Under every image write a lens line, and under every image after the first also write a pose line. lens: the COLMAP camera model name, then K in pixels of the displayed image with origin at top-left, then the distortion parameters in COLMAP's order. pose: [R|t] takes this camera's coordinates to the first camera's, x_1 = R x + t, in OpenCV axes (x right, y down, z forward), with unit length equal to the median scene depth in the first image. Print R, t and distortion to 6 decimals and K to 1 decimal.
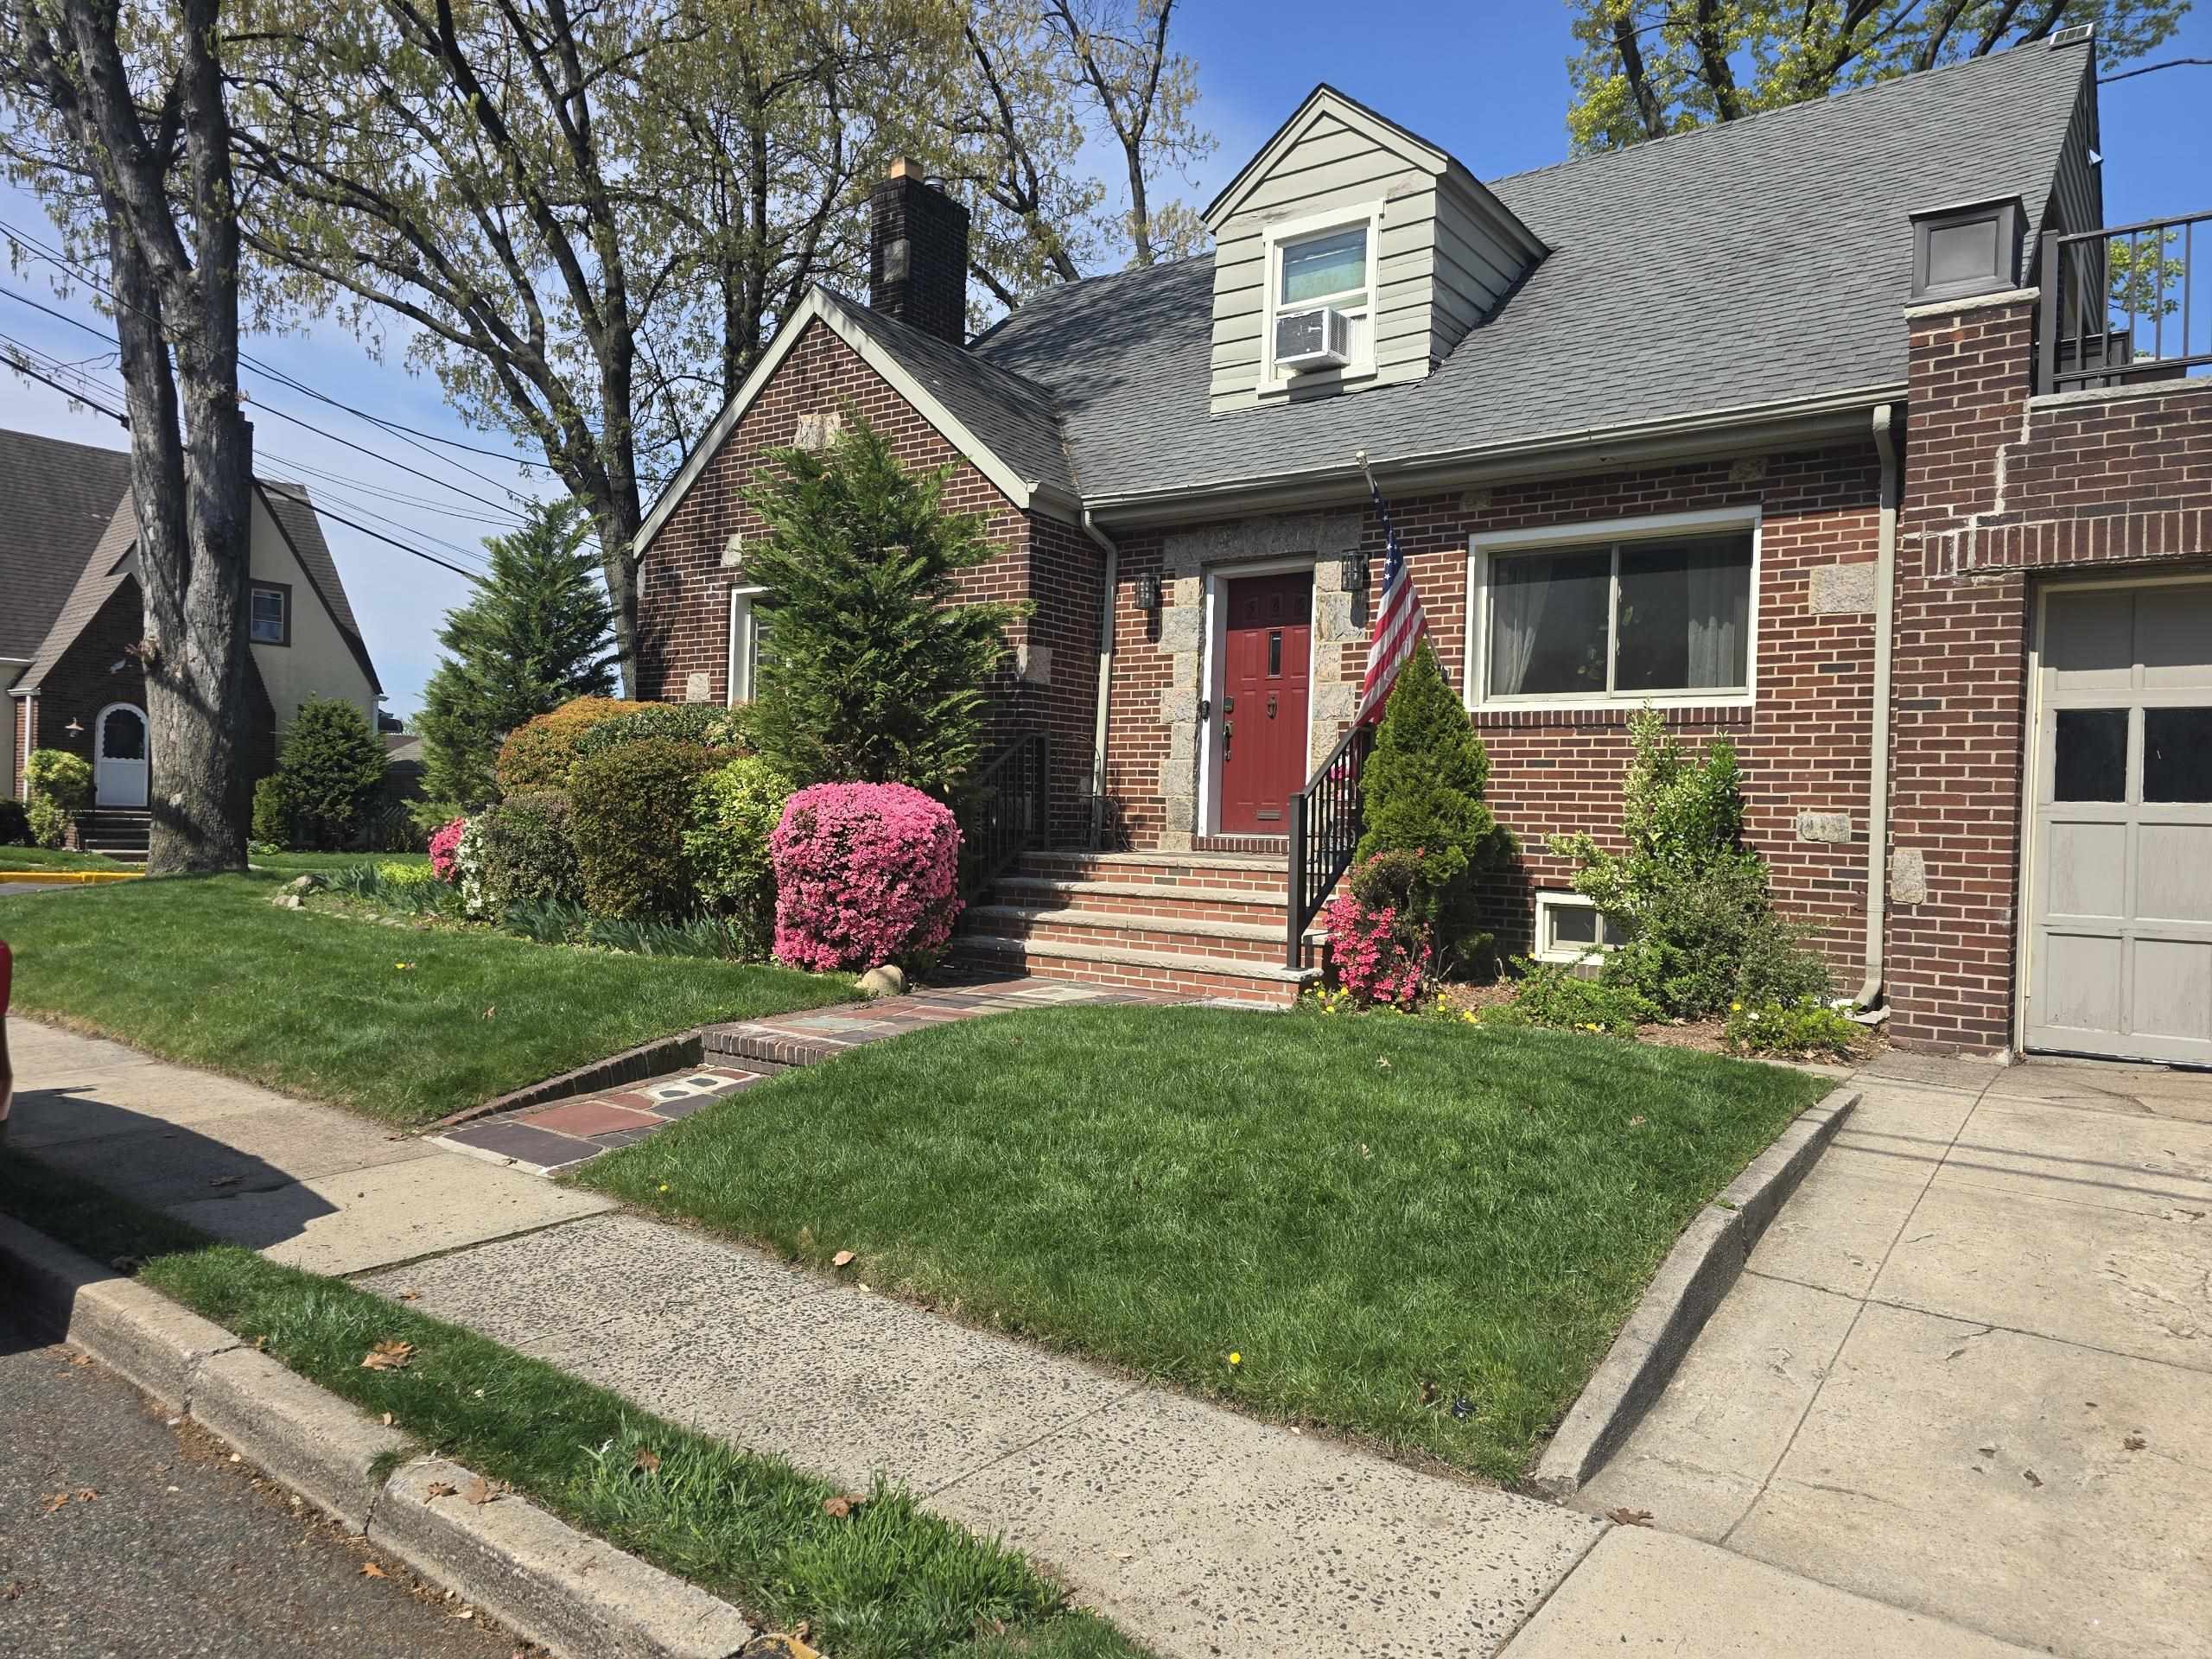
lens RADIAL K [[1445.1, 0, 1119.0], [0, 1445.1, 837.8], [0, 0, 1]] dist [0.052558, -0.033535]
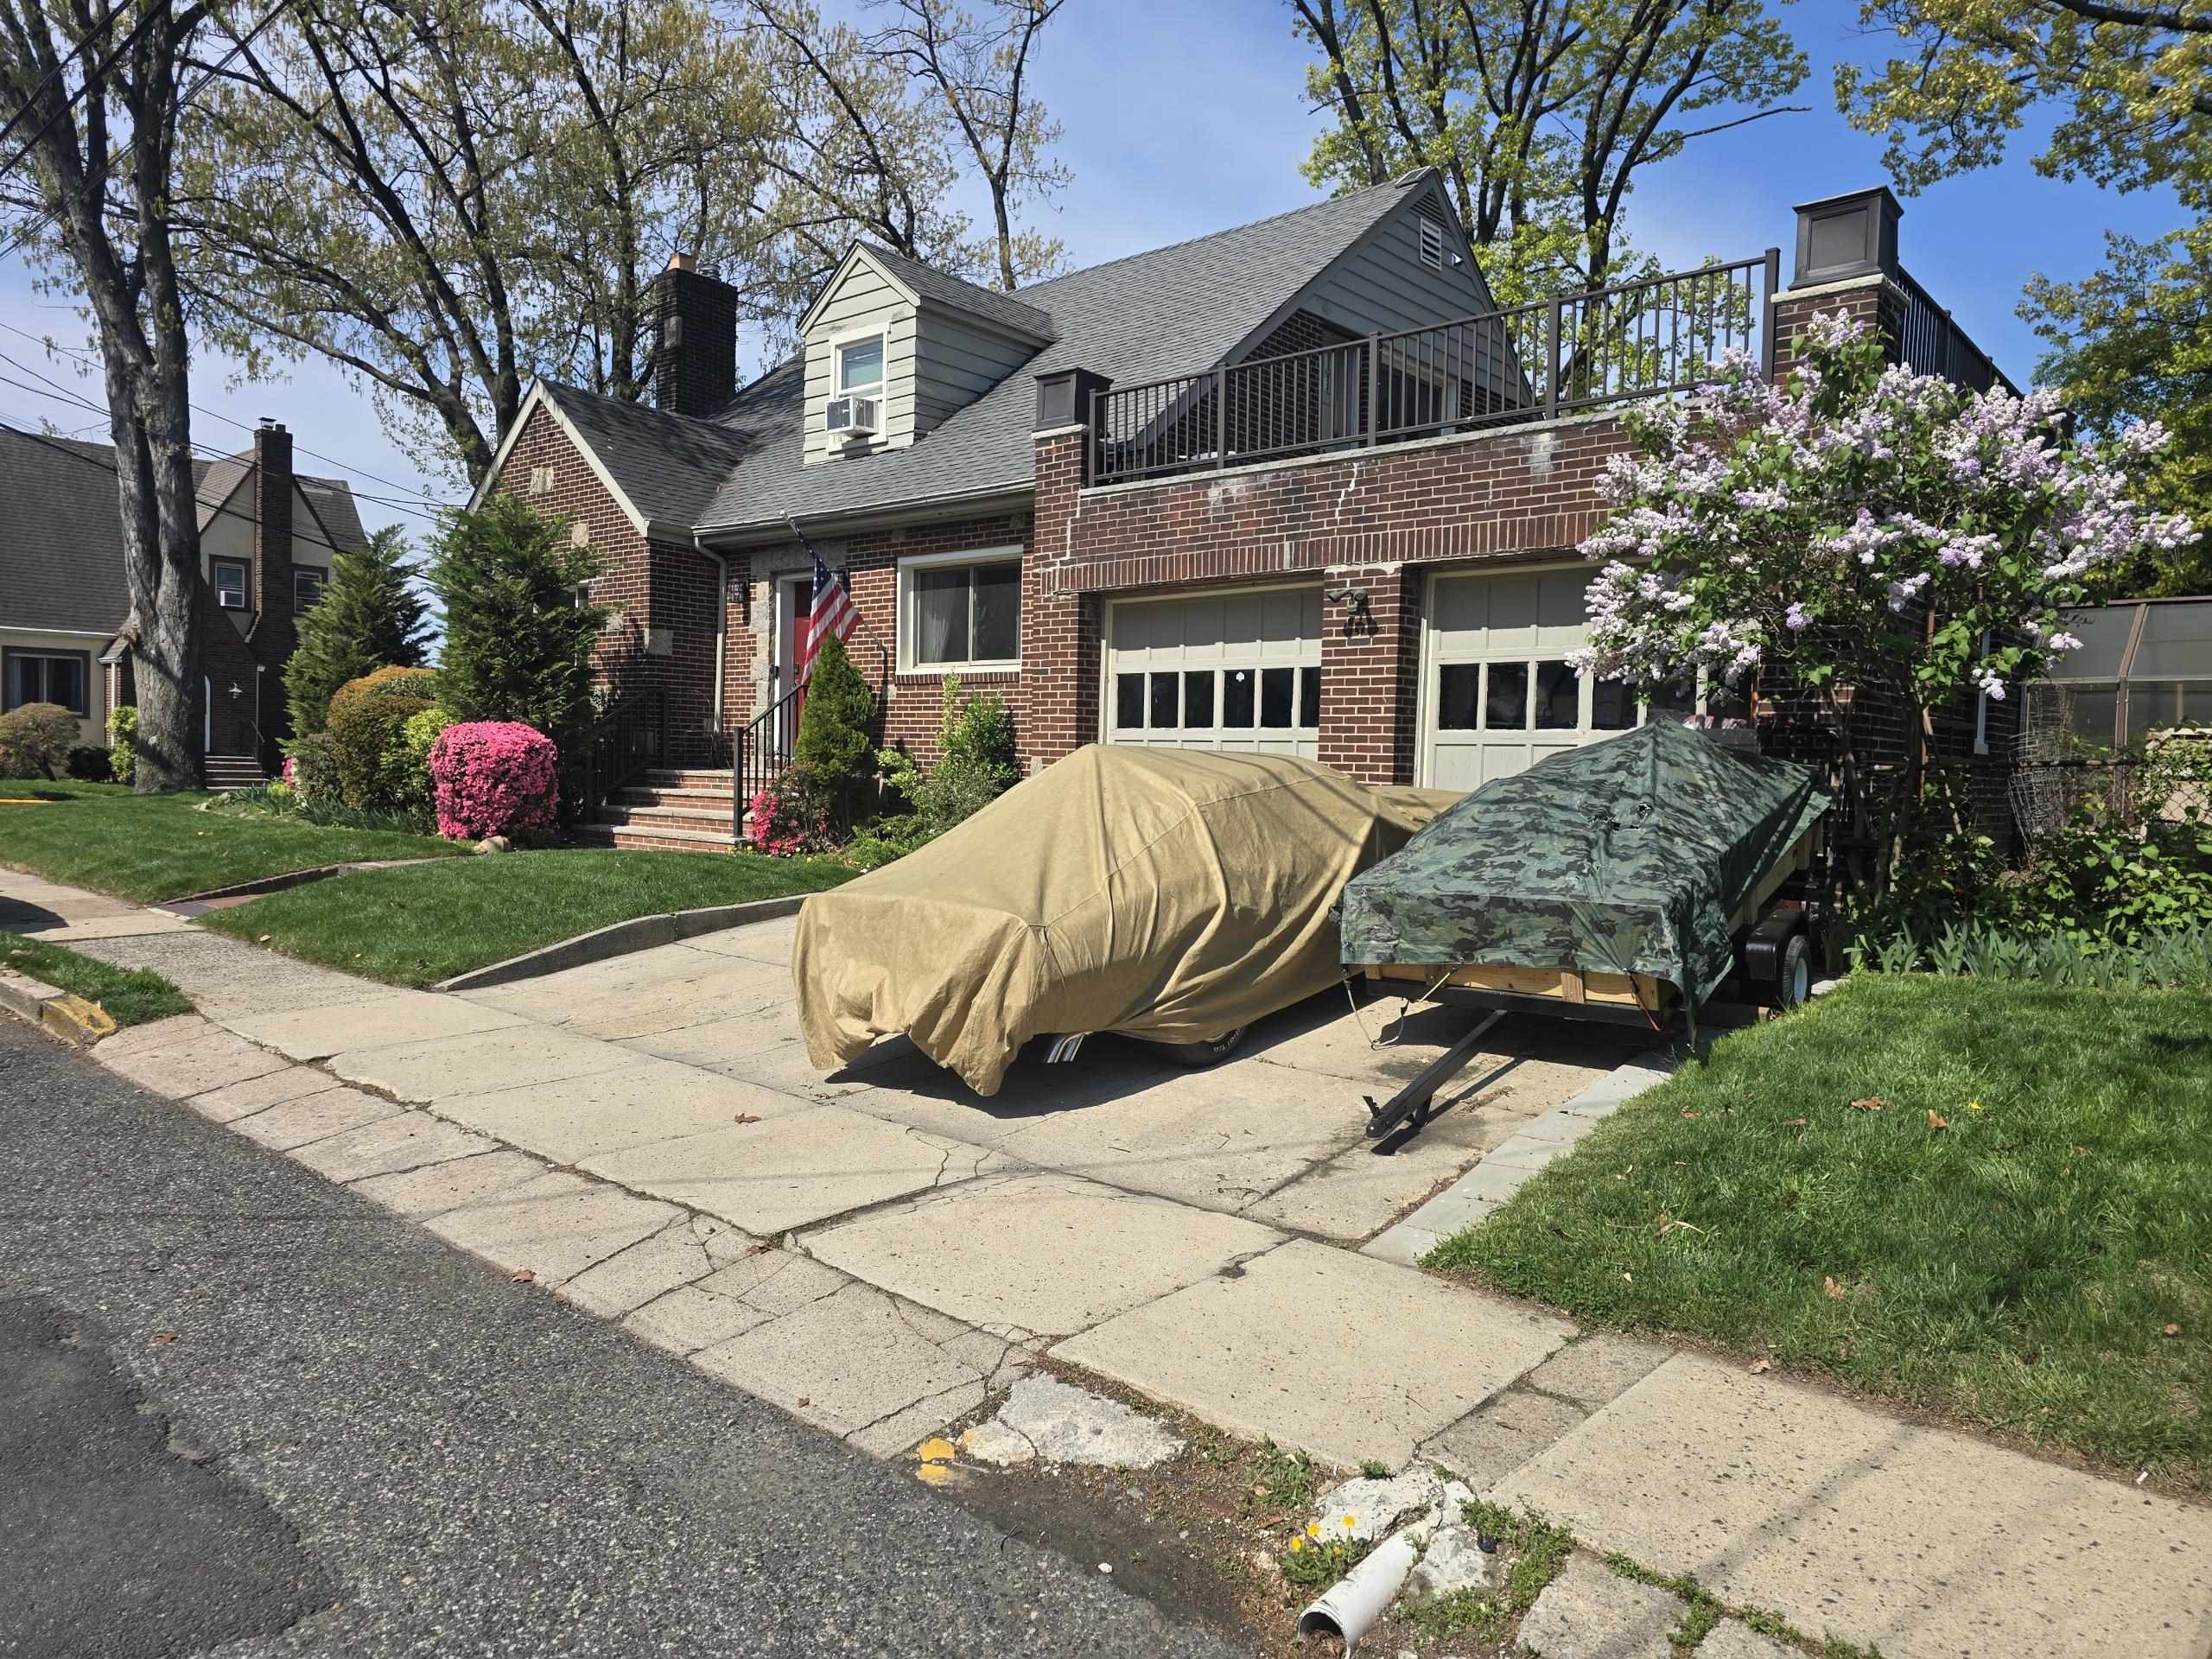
lens RADIAL K [[1445.1, 0, 1105.0], [0, 1445.1, 816.6], [0, 0, 1]] dist [0.052558, -0.033535]
pose [[0.996461, -0.001679, -0.084041, 0.516068], [0.003386, 0.999791, 0.020176, 0.029121], [0.083990, -0.020389, 0.996258, -0.440687]]
